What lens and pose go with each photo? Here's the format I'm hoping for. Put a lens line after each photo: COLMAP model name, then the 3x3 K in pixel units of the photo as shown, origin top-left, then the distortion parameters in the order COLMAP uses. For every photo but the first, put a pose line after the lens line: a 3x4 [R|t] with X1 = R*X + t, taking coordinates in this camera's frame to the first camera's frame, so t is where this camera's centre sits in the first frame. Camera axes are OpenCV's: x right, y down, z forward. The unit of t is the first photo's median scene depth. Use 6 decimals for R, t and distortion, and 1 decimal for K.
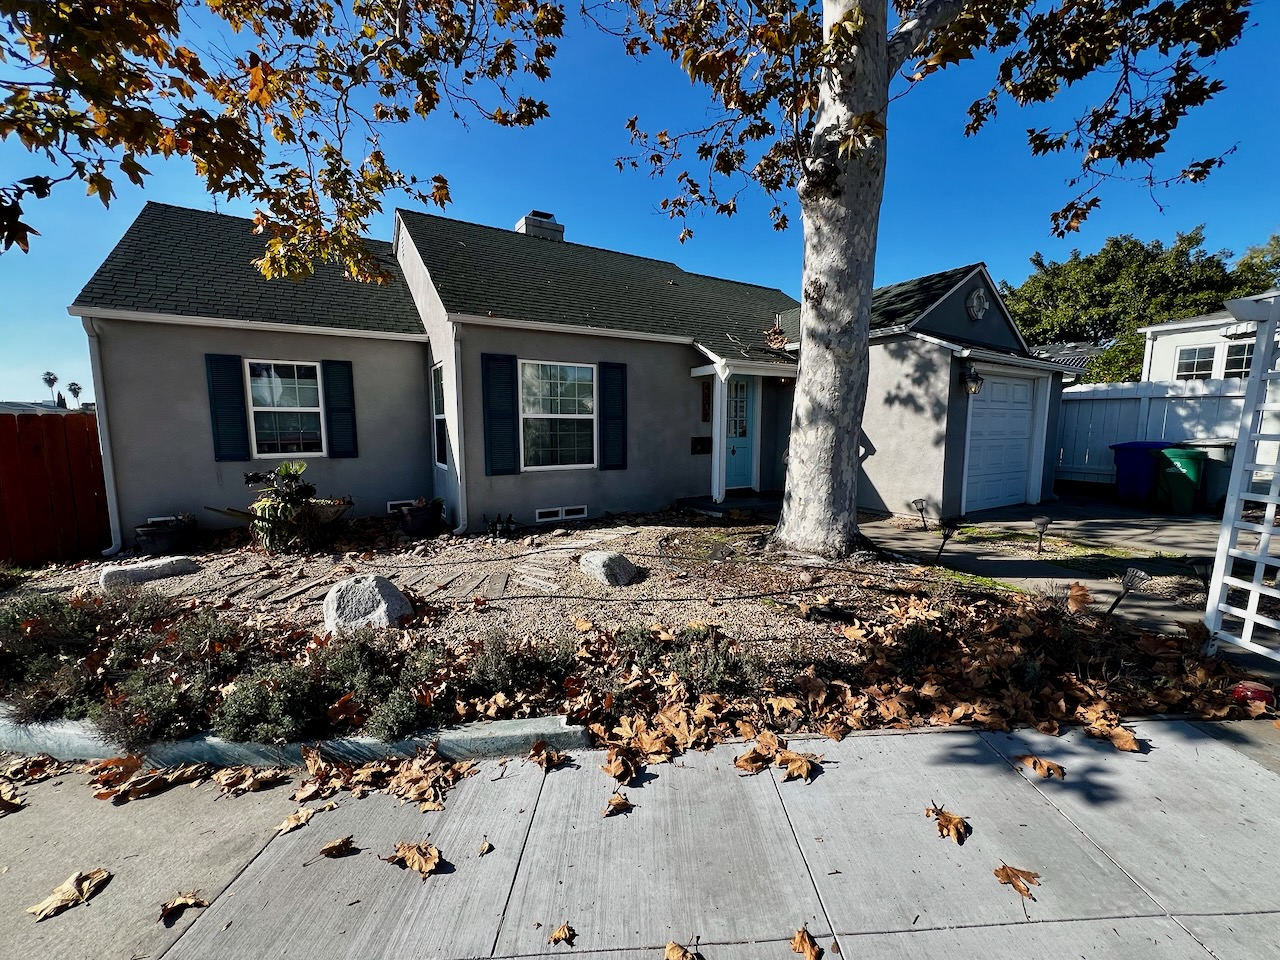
lens RADIAL K [[508.6, 0, 640.0], [0, 508.6, 480.0], [0, 0, 1]] dist [0.001515, 0.000191]
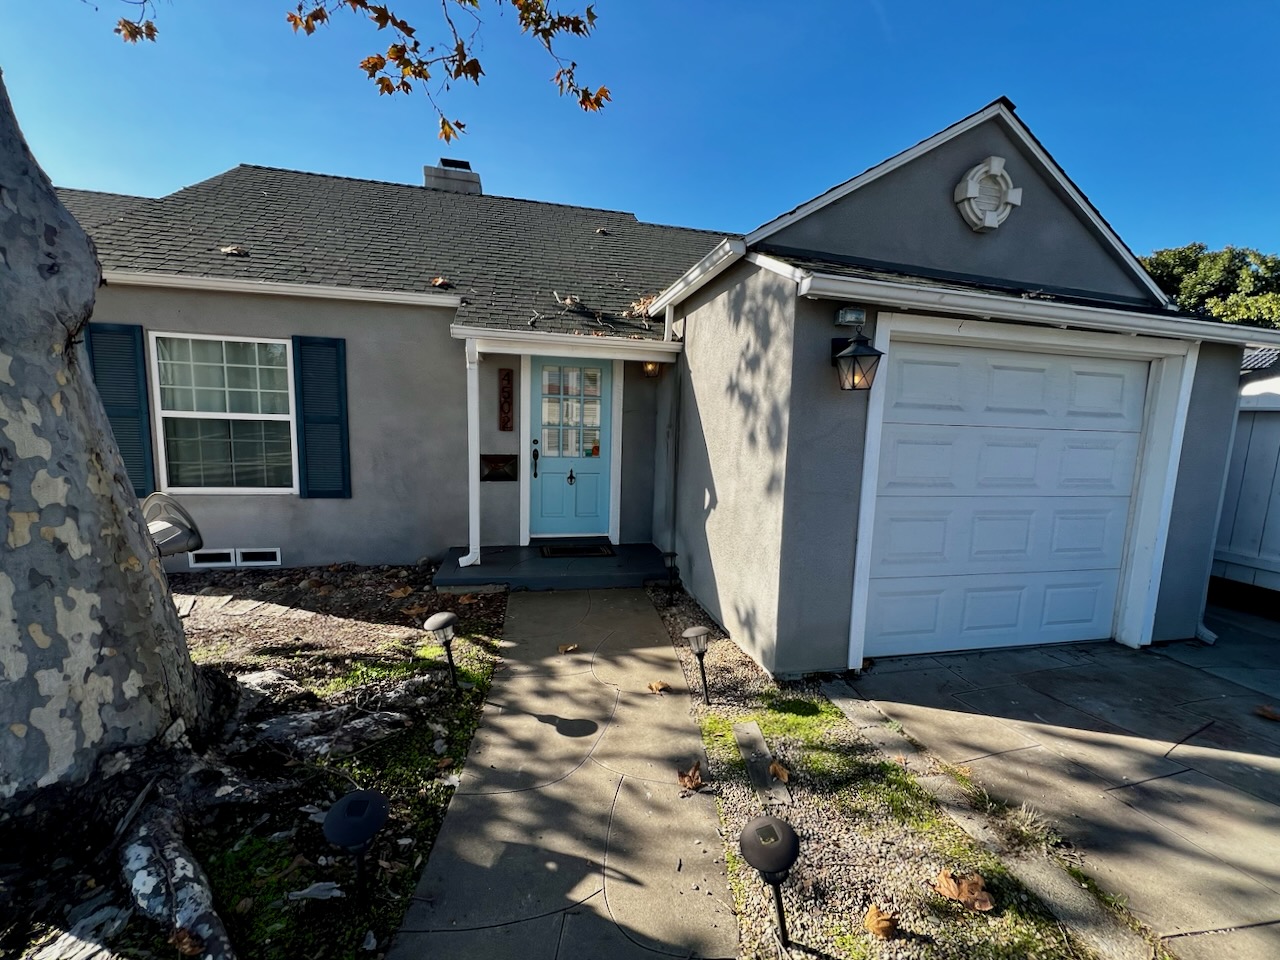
lens RADIAL K [[513.2, 0, 640.0], [0, 513.2, 480.0], [0, 0, 1]] dist [-0.000085, -0.000020]
pose [[0.946485, 0.066981, -0.315722, 0.558865], [-0.065824, 0.997728, 0.014339, -0.082572], [0.315965, 0.007210, 0.948743, 0.495860]]
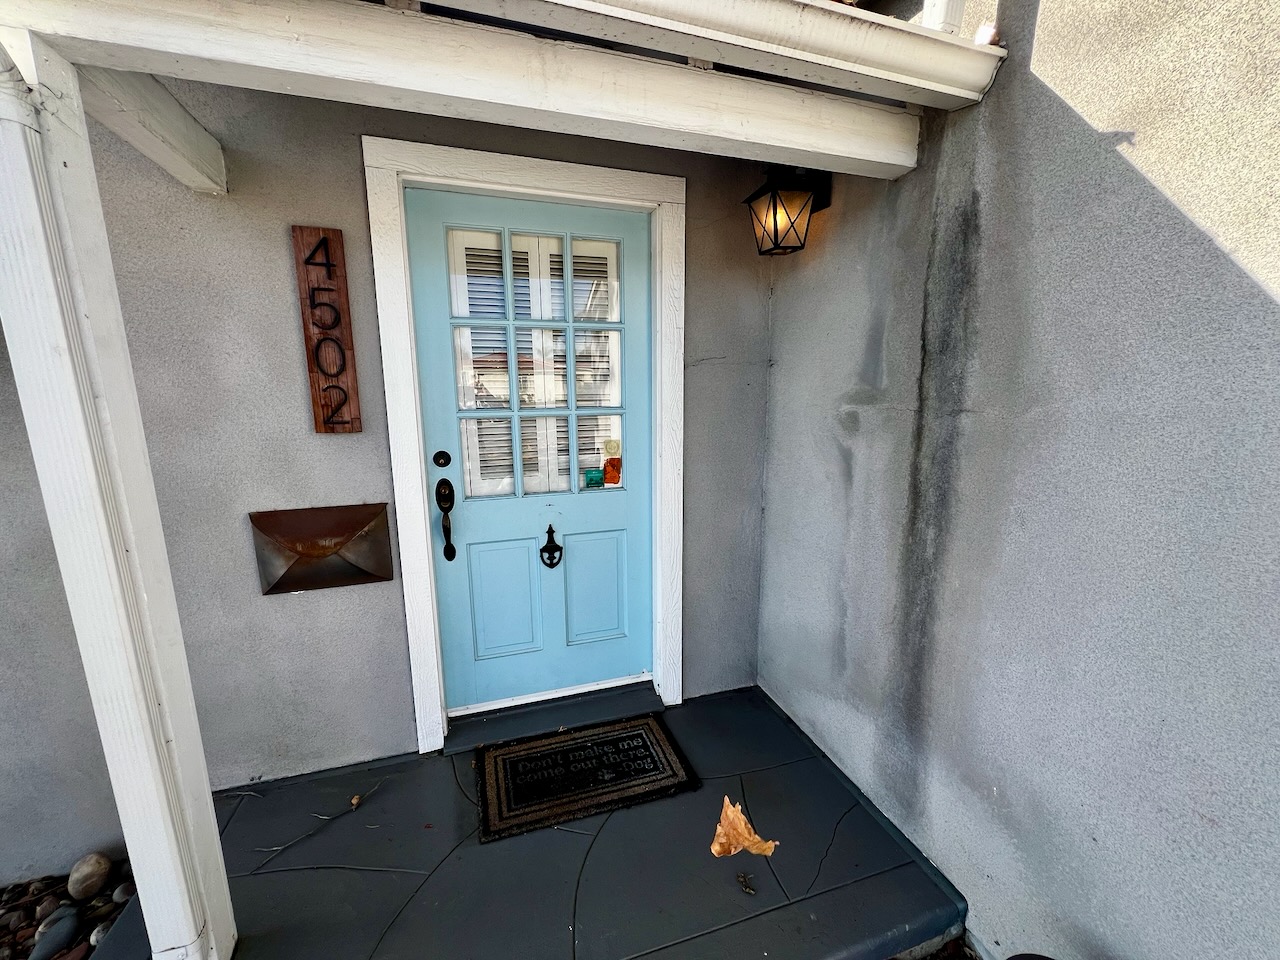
lens RADIAL K [[513.2, 0, 640.0], [0, 513.2, 480.0], [0, 0, 1]] dist [-0.000085, -0.000020]
pose [[0.973021, 0.039060, -0.227386, 0.329747], [-0.020882, 0.996429, 0.081807, -0.129667], [0.229769, -0.074851, 0.970363, 0.930677]]
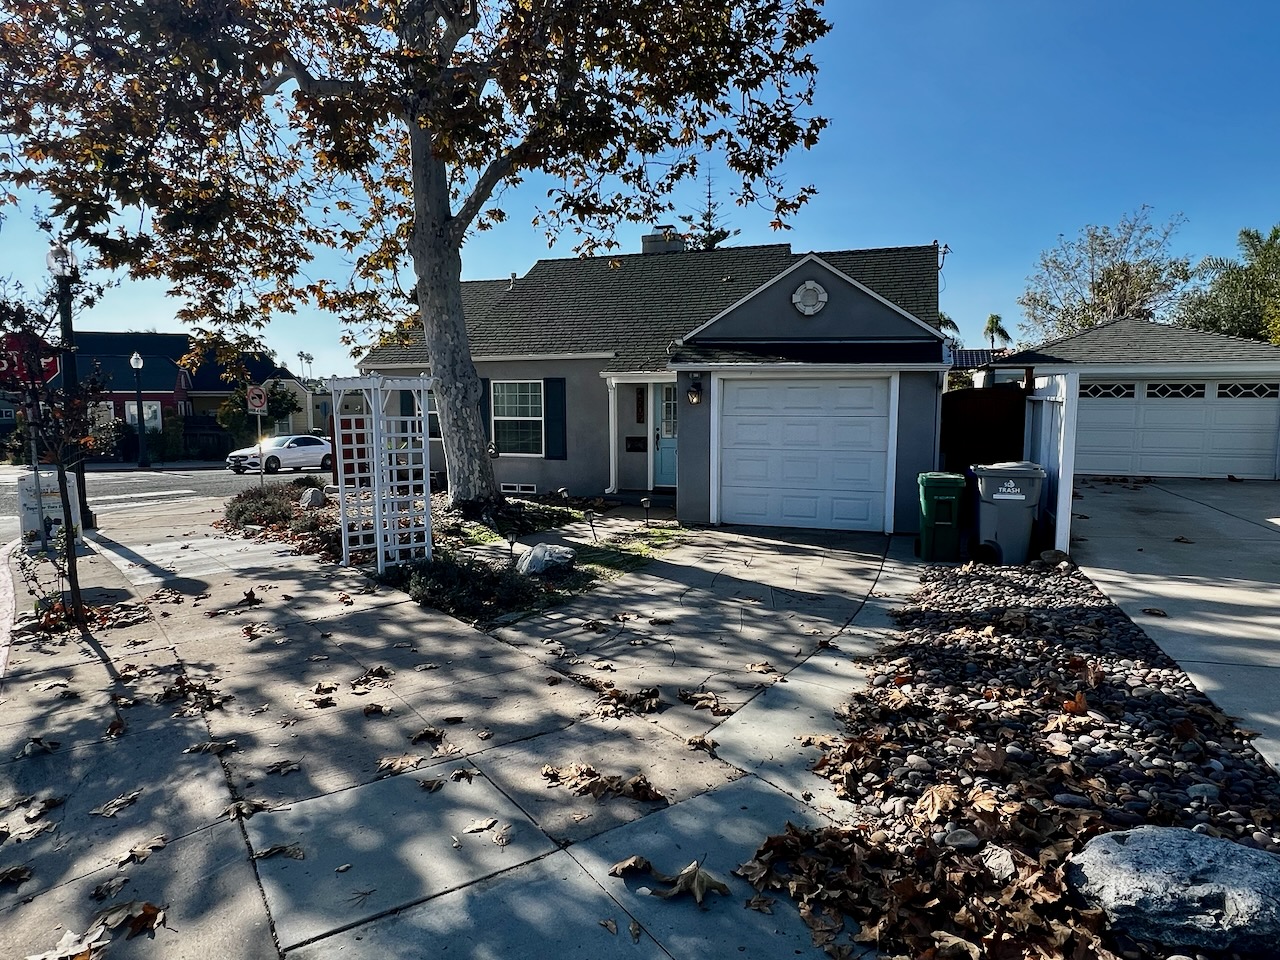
lens RADIAL K [[759.7, 0, 640.0], [0, 759.7, 480.0], [0, 0, 1]] dist [-0.000044, 0.000004]
pose [[0.629393, 0.076684, -0.773295, 1.605264], [-0.084712, 0.995959, 0.029817, -0.045361], [0.772456, 0.046740, 0.633346, -0.057383]]
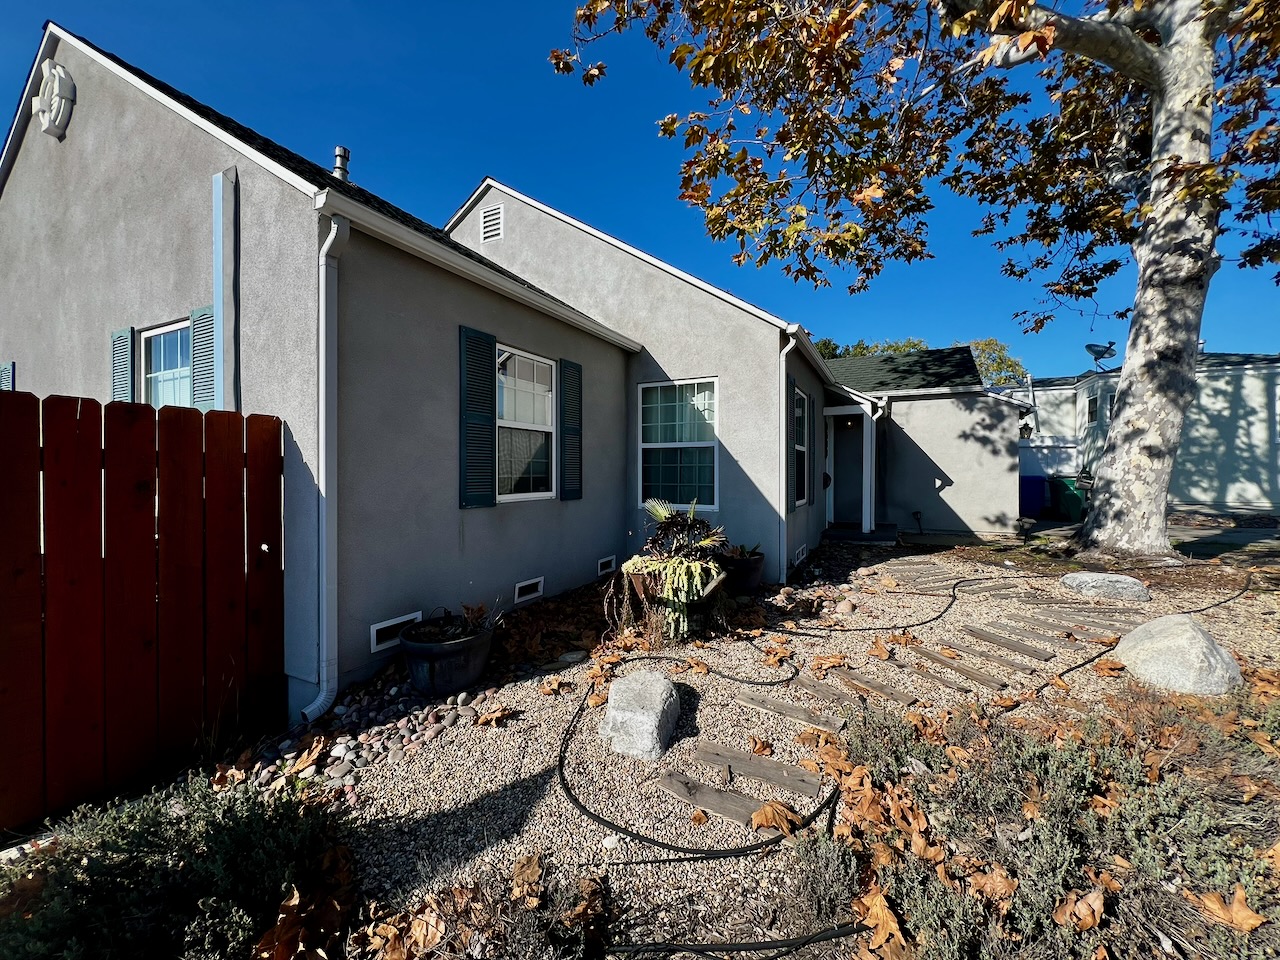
lens RADIAL K [[513.2, 0, 640.0], [0, 513.2, 480.0], [0, 0, 1]] dist [-0.000085, -0.000020]
pose [[0.848057, -0.008411, 0.529839, -0.851748], [0.057923, 0.995354, -0.076910, -0.011410], [-0.526731, 0.095913, 0.844604, 0.353671]]
